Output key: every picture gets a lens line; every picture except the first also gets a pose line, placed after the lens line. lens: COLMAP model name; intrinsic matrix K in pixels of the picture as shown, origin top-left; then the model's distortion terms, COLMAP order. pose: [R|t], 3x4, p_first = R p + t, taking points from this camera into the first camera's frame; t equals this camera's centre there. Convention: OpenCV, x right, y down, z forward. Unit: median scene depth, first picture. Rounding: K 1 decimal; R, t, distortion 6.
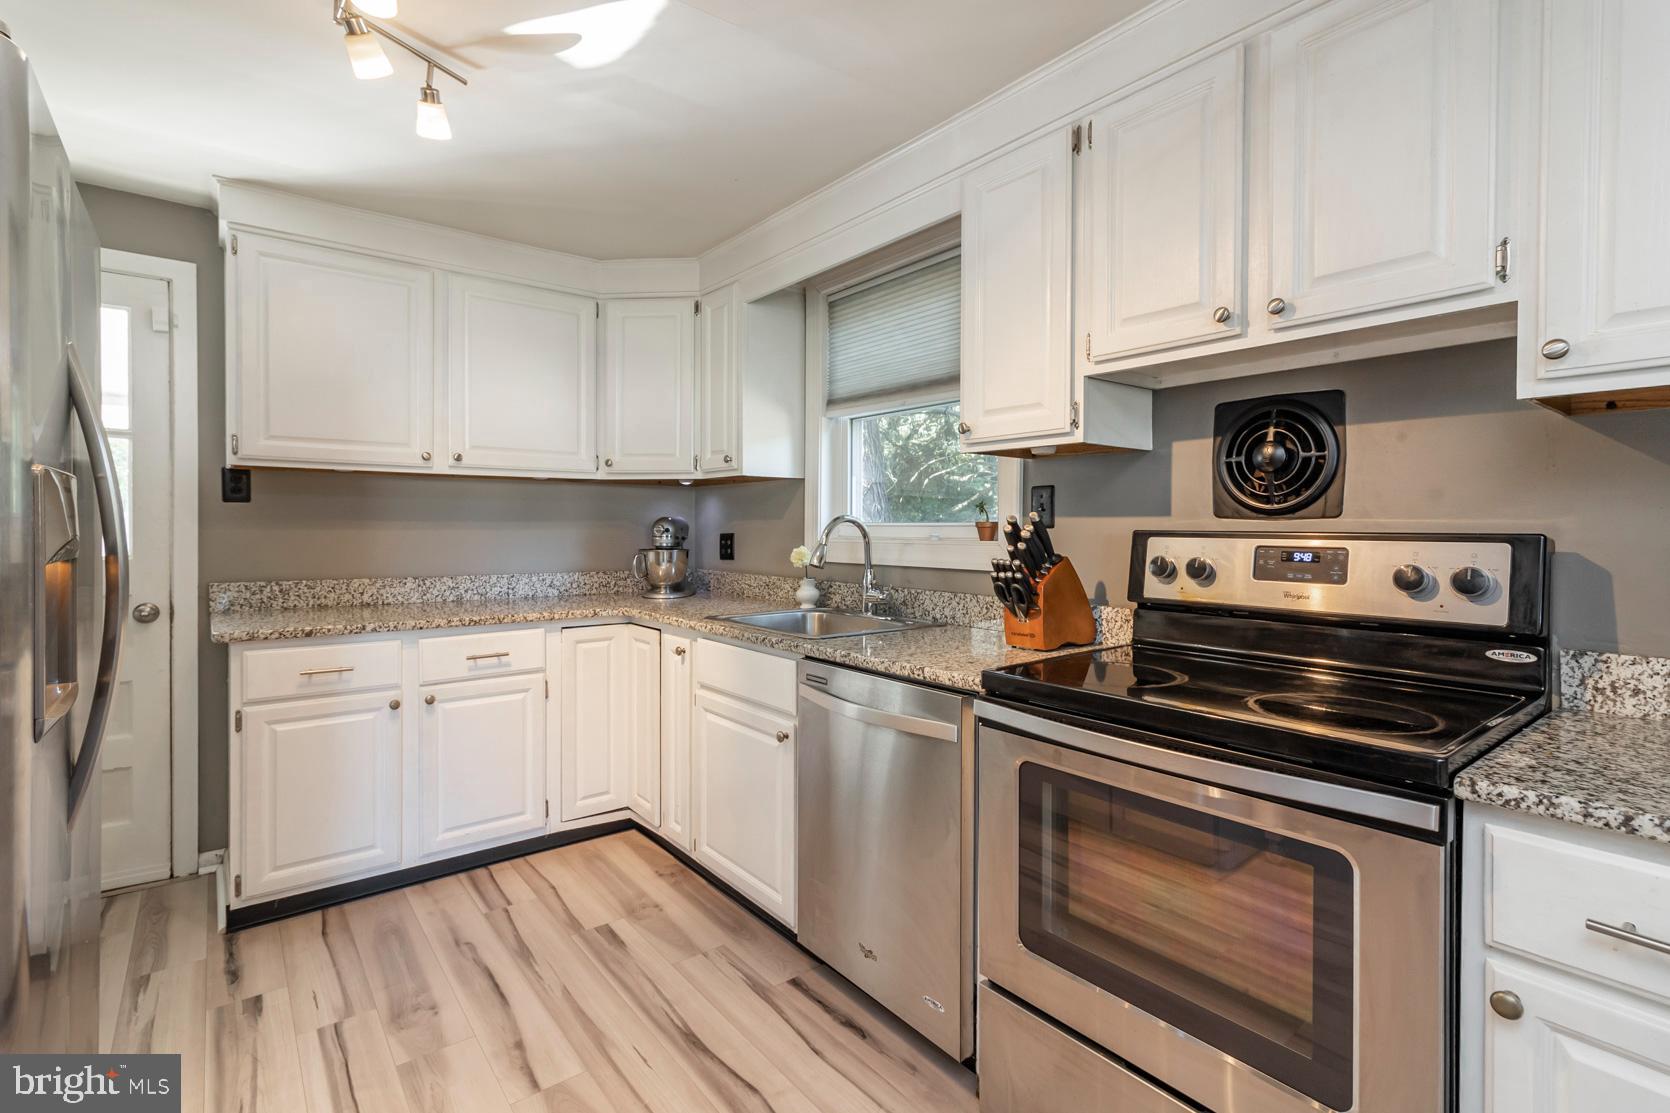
lens RADIAL K [[772.5, 0, 835.2], [0, 772.5, 540.1], [0, 0, 1]] dist [0.001091, -0.001206]
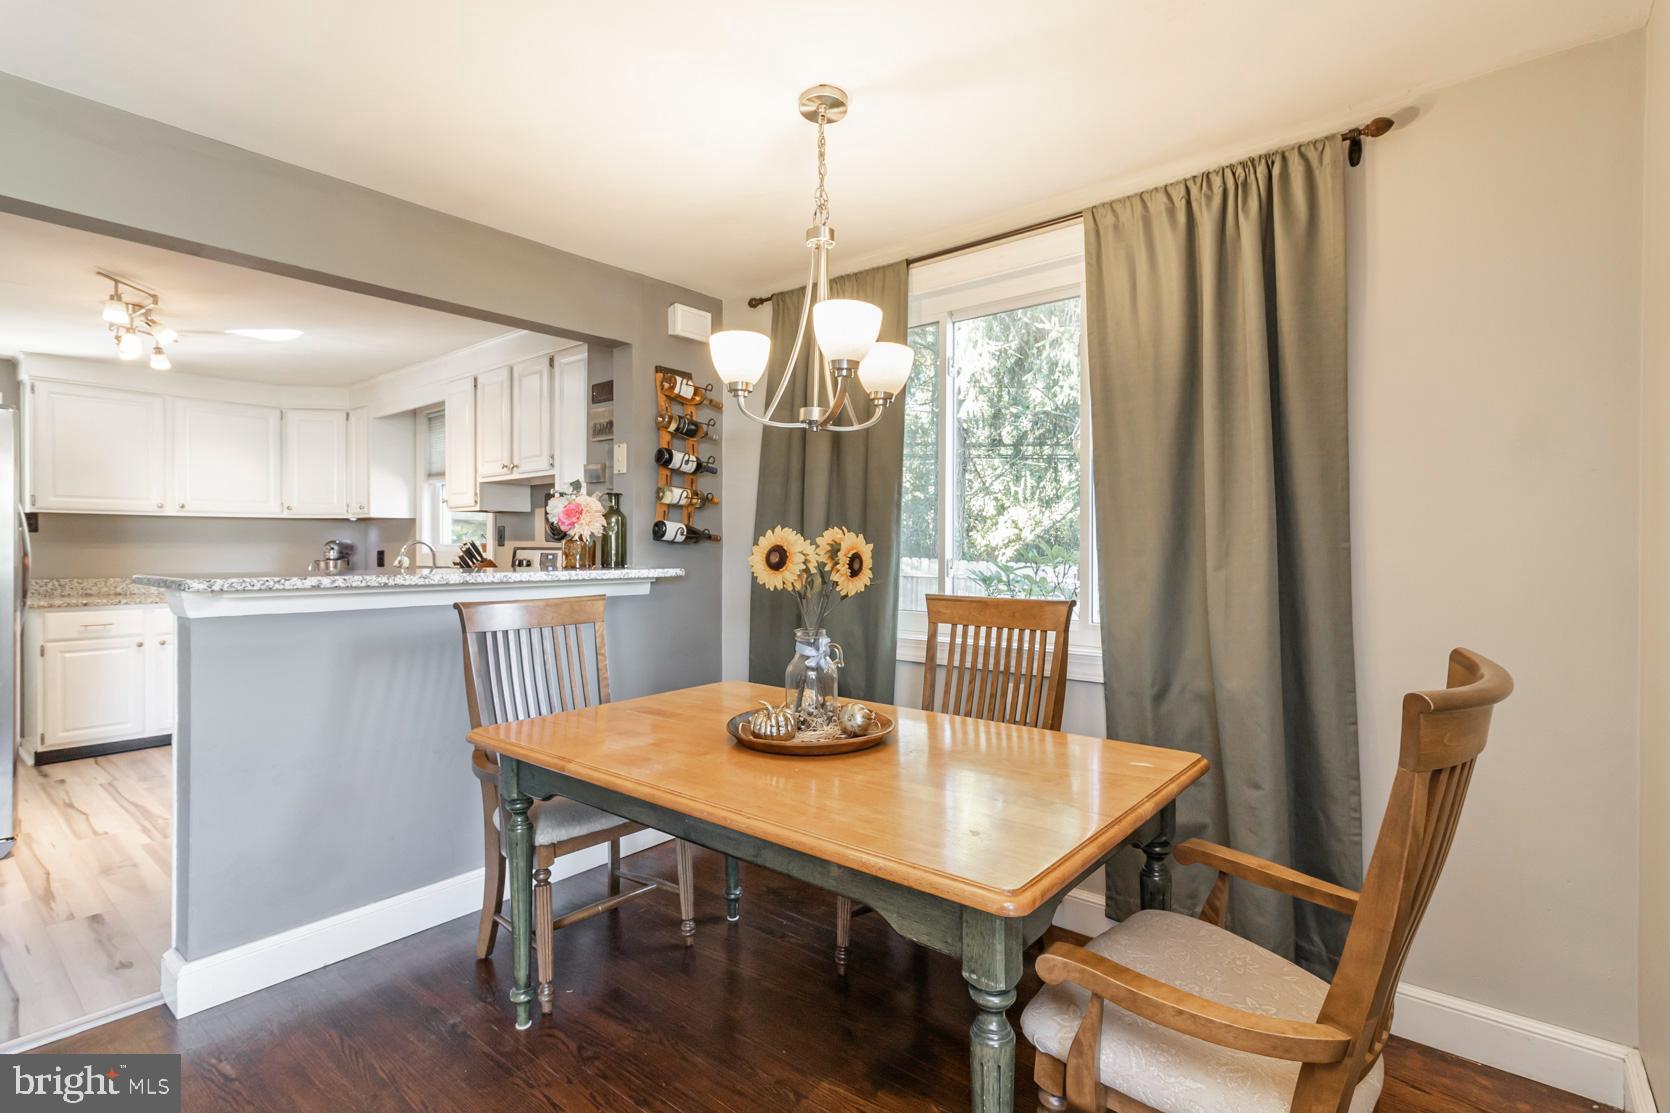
lens RADIAL K [[772.5, 0, 835.0], [0, 772.5, 559.5], [0, 0, 1]] dist [0.001091, -0.001206]
pose [[0.976010, -0.005552, 0.217653, 0.549477], [0.005658, 0.999984, 0.000133, 0.019327], [-0.217650, 0.001101, 0.976026, -0.983060]]
